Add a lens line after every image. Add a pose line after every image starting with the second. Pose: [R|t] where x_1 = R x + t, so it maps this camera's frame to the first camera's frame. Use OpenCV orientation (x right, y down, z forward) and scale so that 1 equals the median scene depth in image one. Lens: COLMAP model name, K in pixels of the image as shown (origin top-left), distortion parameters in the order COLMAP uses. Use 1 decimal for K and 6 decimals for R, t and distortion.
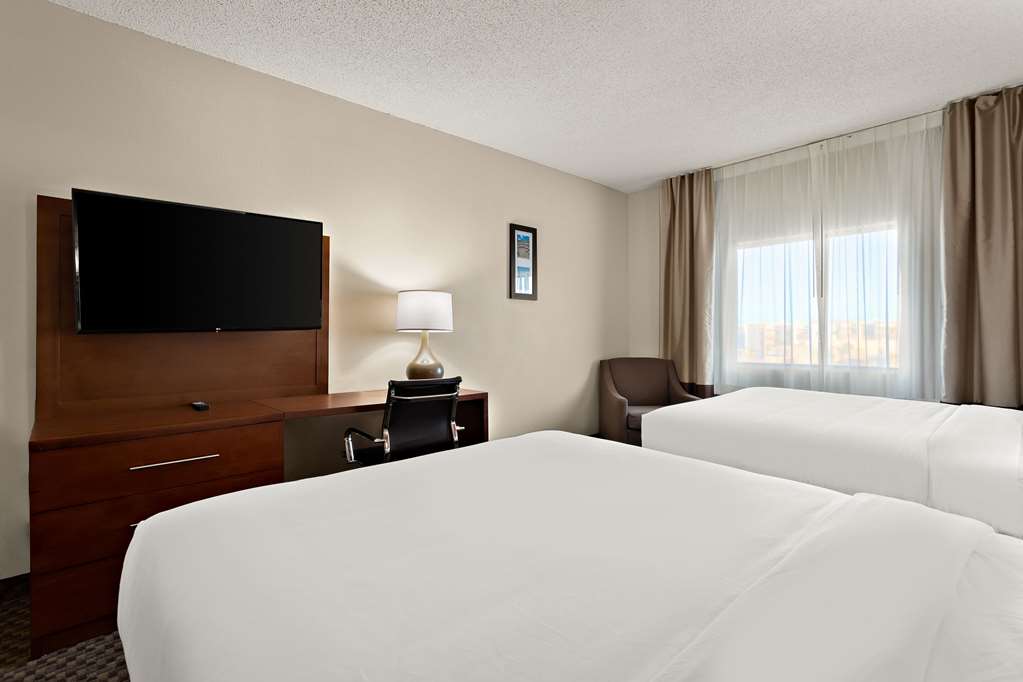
lens RADIAL K [[480.3, 0, 510.7], [0, 480.3, 333.0], [0, 0, 1]] dist [0.001394, 0.000171]
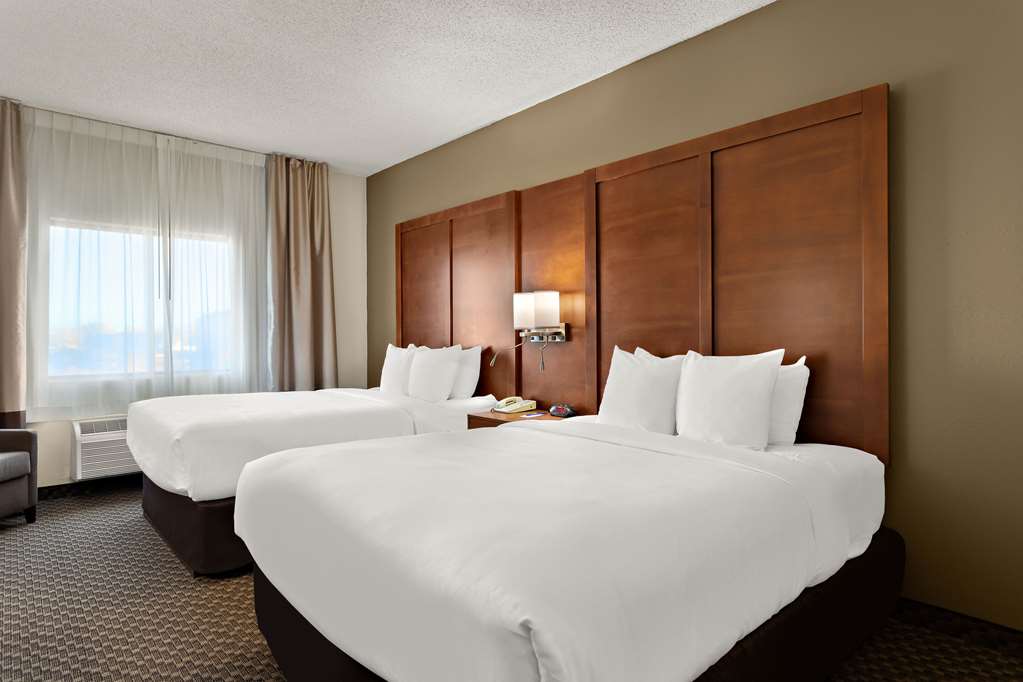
lens RADIAL K [[581.6, 0, 510.2], [0, 581.6, 339.9], [0, 0, 1]] dist [-0.002158, 0.001131]
pose [[0.017786, -0.002940, 0.999837, -0.471167], [-0.001394, 0.999995, 0.002966, 0.000897], [-0.999841, -0.001447, 0.017782, 0.292198]]
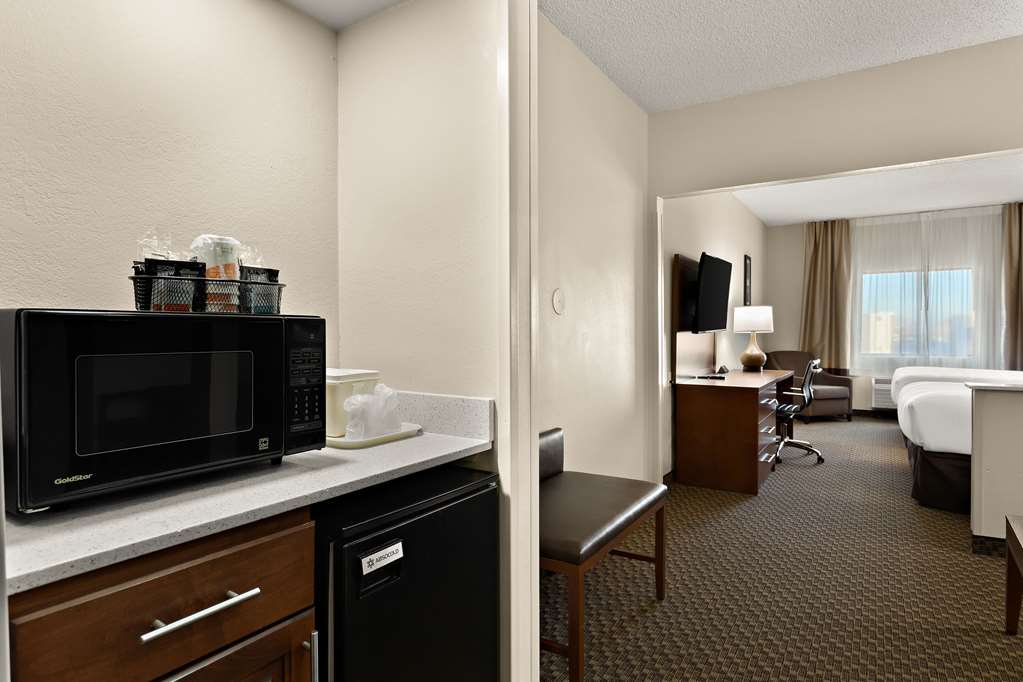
lens RADIAL K [[581.6, 0, 510.2], [0, 581.6, 339.9], [0, 0, 1]] dist [-0.002158, 0.001131]
pose [[0.964129, -0.001878, 0.265427, -1.137835], [-0.002498, 0.999866, 0.016149, -0.005407], [-0.265422, -0.016233, 0.963996, -0.462932]]
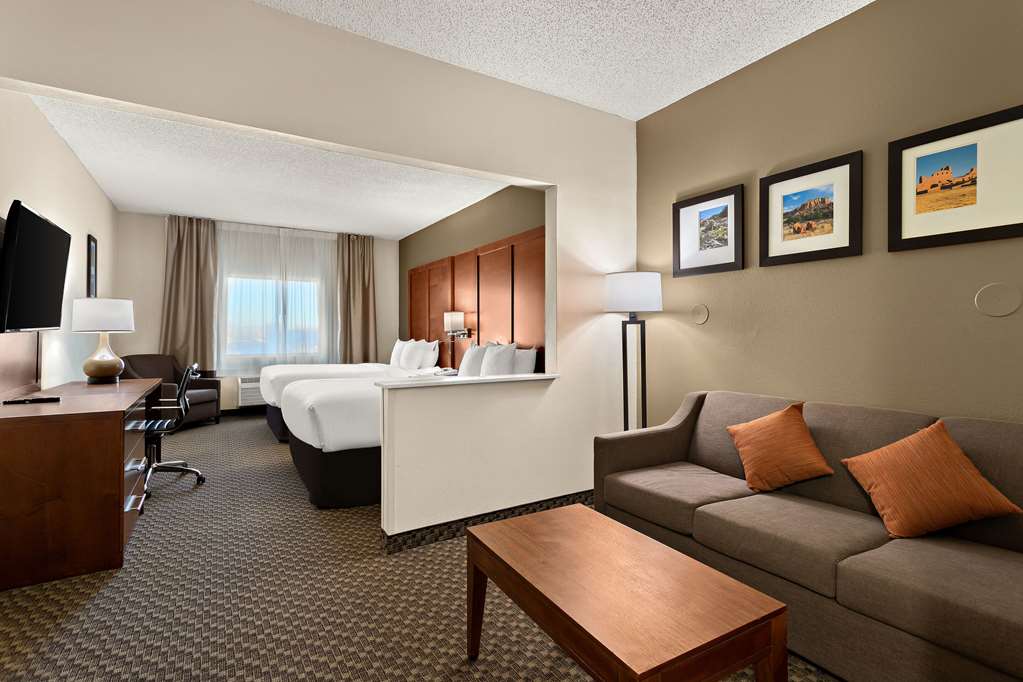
lens RADIAL K [[480.3, 0, 510.7], [0, 480.3, 333.0], [0, 0, 1]] dist [0.001394, 0.000171]
pose [[0.182292, 0.007292, 0.983217, -0.927959], [-0.004383, 0.999969, -0.006603, 0.002128], [-0.983235, -0.003106, 0.182318, -0.151508]]
